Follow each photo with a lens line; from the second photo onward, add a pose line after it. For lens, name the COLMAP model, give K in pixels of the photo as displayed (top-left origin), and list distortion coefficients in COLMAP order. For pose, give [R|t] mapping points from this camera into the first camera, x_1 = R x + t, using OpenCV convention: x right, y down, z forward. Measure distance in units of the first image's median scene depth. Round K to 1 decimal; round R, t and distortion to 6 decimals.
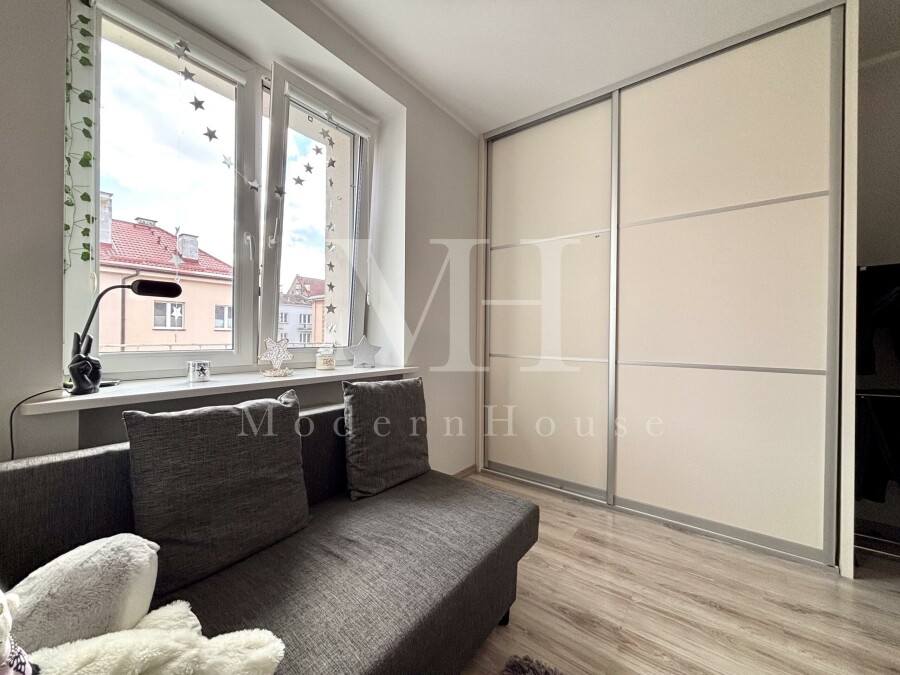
lens RADIAL K [[363.5, 0, 446.8], [0, 363.5, 336.2], [0, 0, 1]] dist [-0.000857, -0.000264]
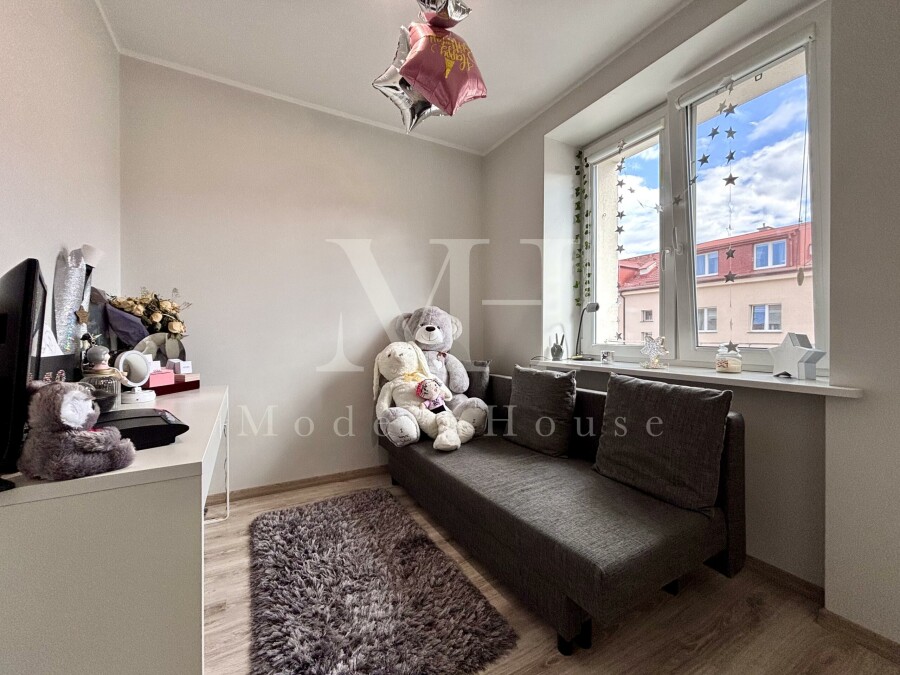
lens RADIAL K [[363.5, 0, 446.8], [0, 363.5, 336.2], [0, 0, 1]] dist [-0.000857, -0.000264]
pose [[-0.396765, -0.017548, -0.917752, 0.888736], [-0.014274, 0.999814, -0.012946, 0.031622], [0.917809, 0.007964, -0.396942, 0.883198]]
